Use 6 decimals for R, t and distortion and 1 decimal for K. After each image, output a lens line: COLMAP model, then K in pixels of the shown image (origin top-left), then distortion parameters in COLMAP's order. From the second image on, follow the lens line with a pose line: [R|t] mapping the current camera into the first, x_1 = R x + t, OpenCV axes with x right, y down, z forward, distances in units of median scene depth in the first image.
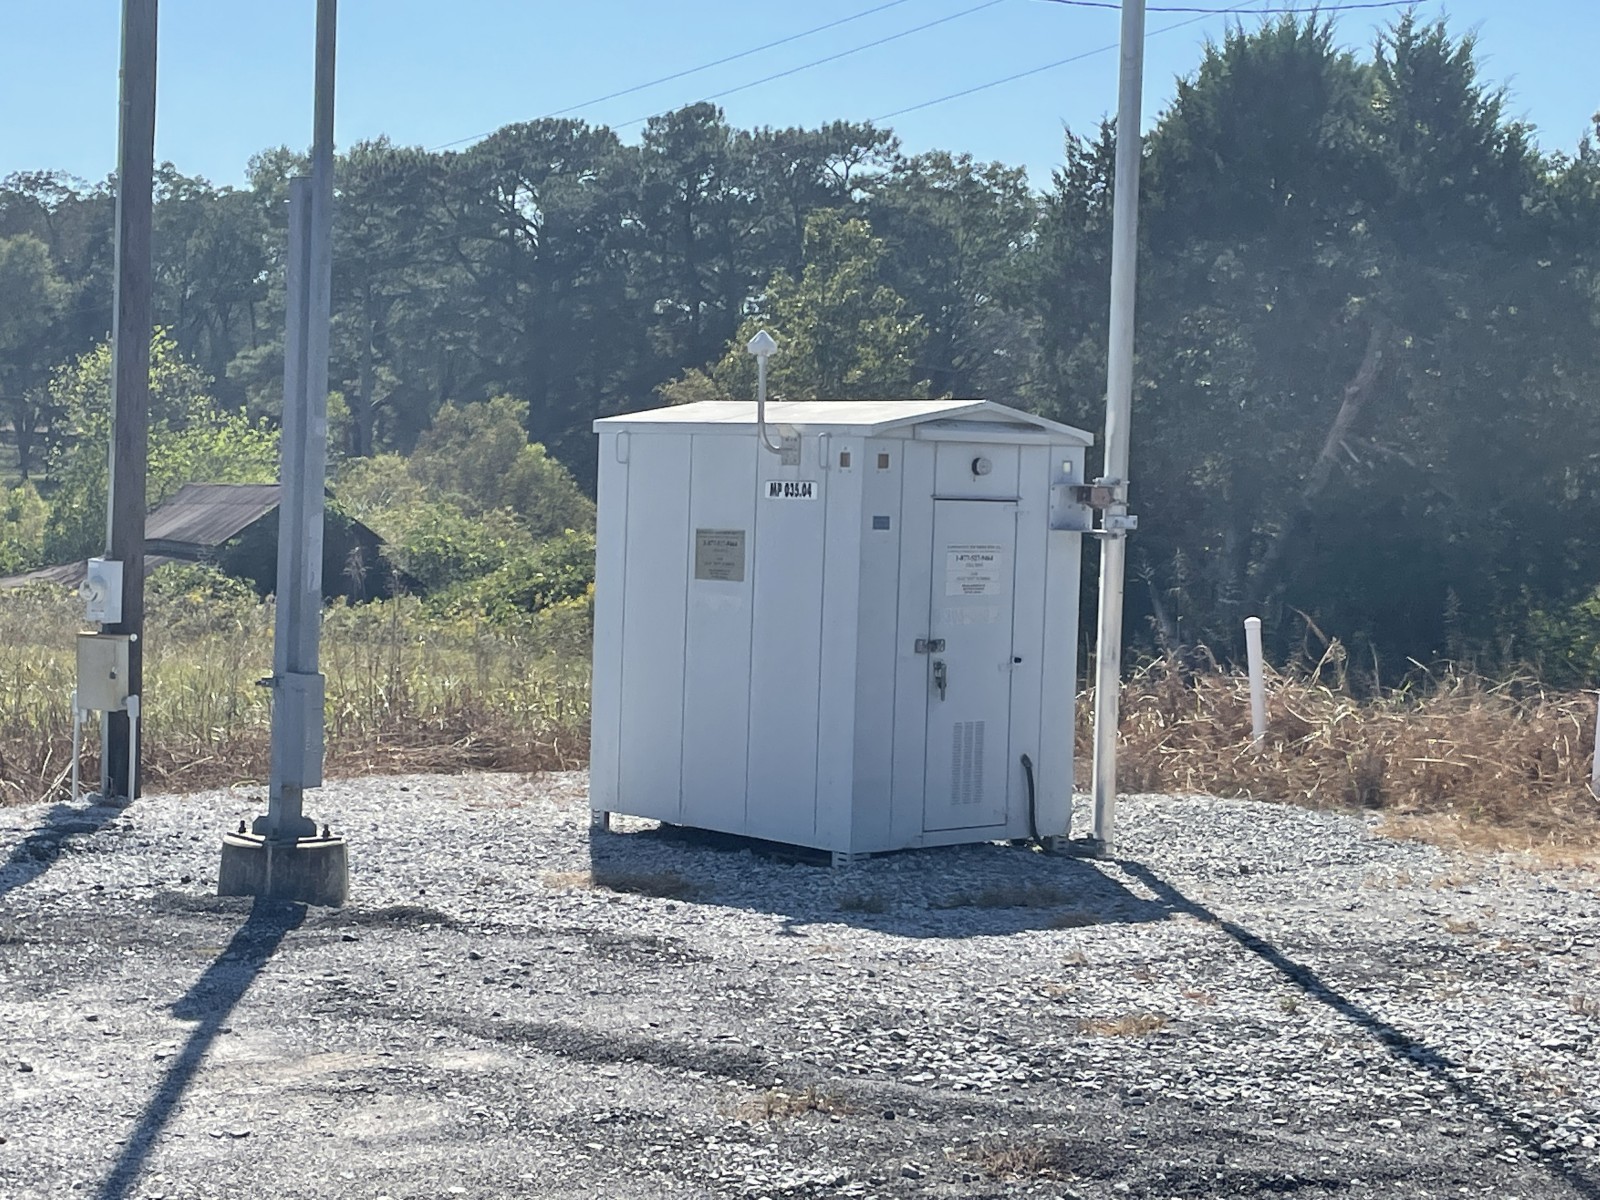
lens RADIAL K [[2726.5, 0, 812.3], [0, 2726.5, 602.1], [0, 0, 1]] dist [0.109223, 0.000000]
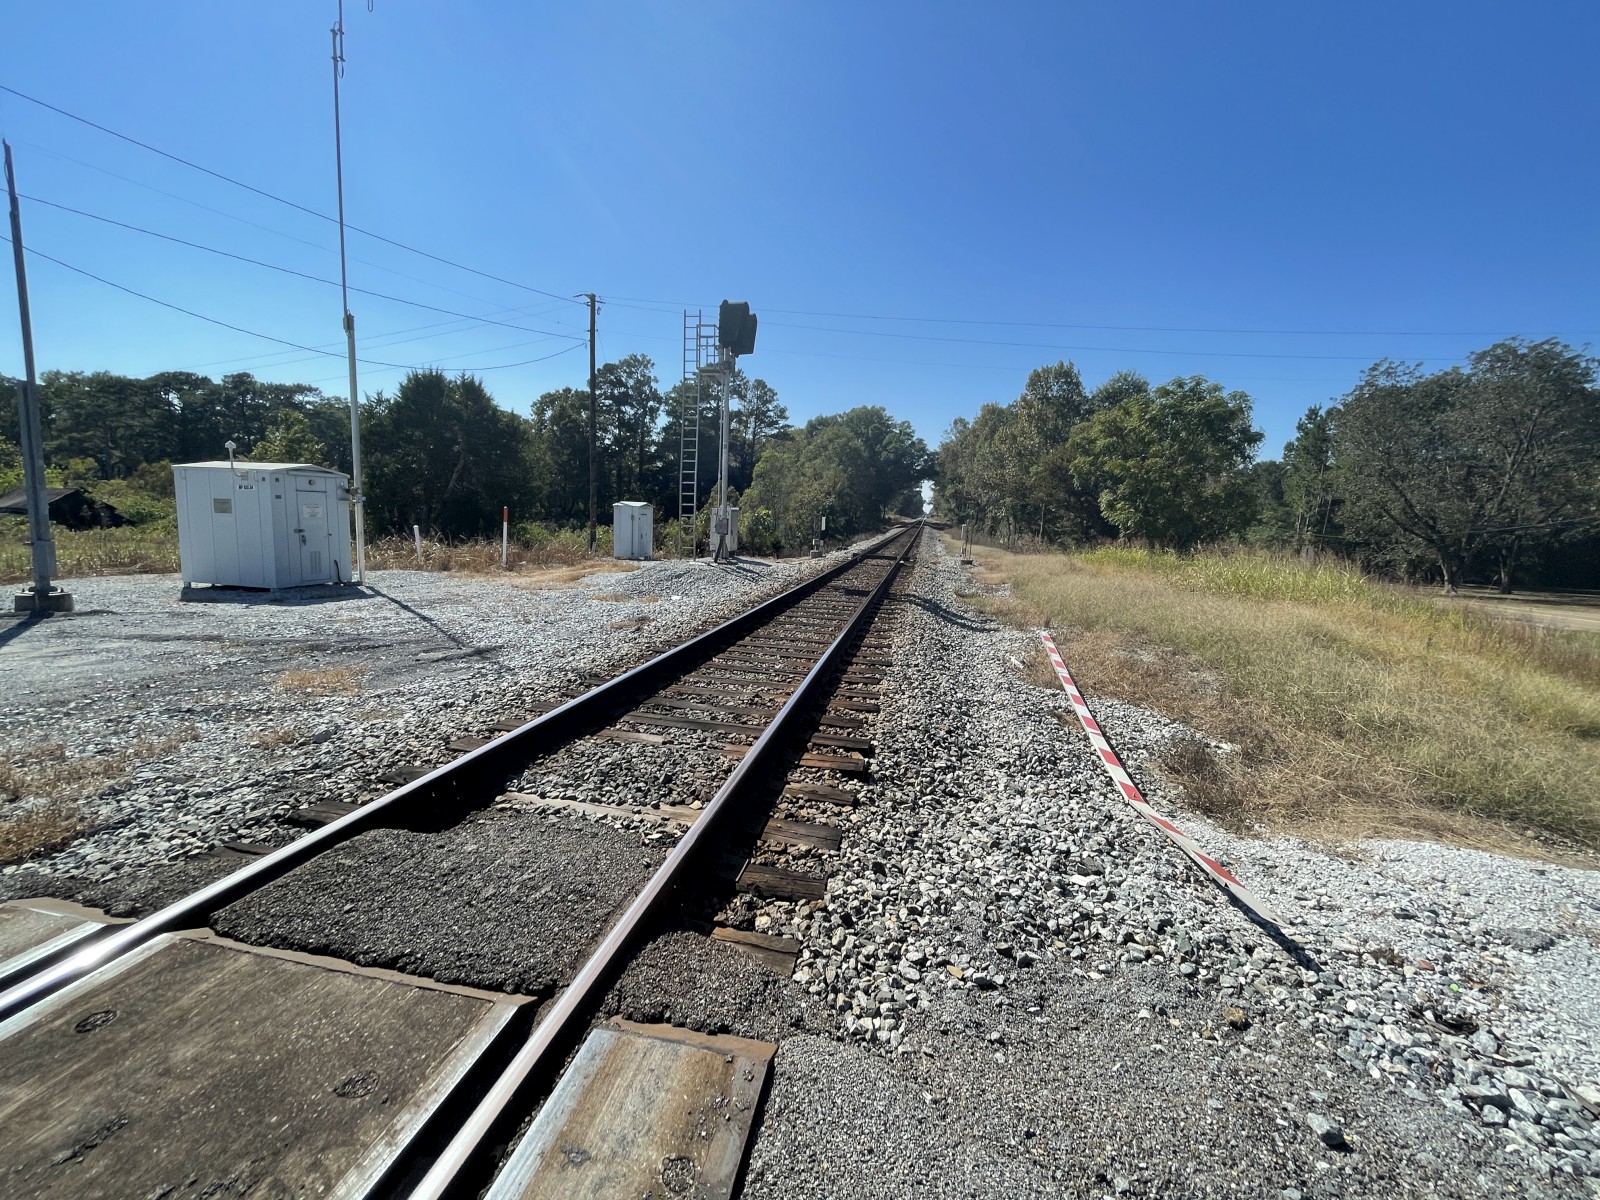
lens RADIAL K [[648.9, 0, 798.3], [0, 648.9, 599.8], [0, 0, 1]] dist [-0.005531, 0.000860]
pose [[0.800176, -0.076477, 0.594870, 0.053513], [0.009755, 0.993365, 0.114587, 0.013816], [-0.599686, -0.085887, 0.795613, -0.106231]]
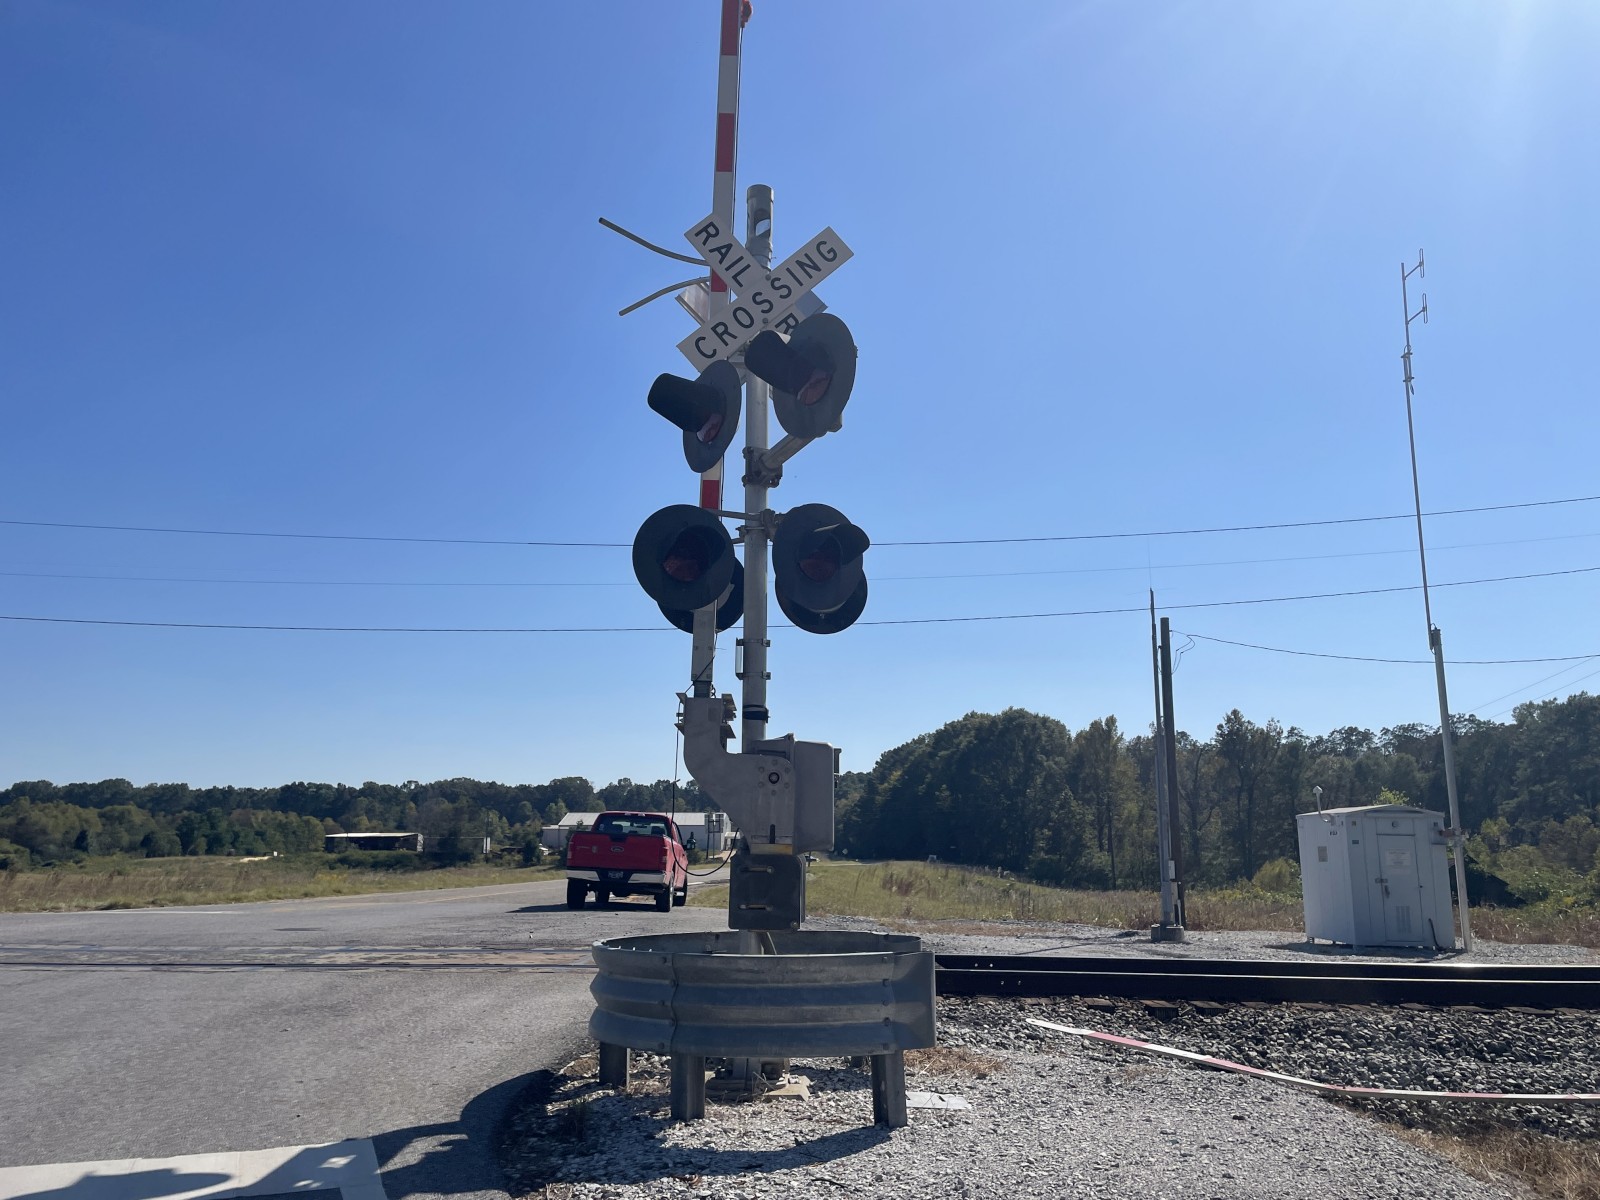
lens RADIAL K [[1222.6, 0, 811.8], [0, 1222.6, 594.3], [0, 0, 1]] dist [0.096338, -0.121626]
pose [[0.727191, -0.160947, -0.667300, 0.573151], [-0.019546, 0.966875, -0.254501, 0.073544], [0.686157, 0.198114, 0.699957, -0.558139]]
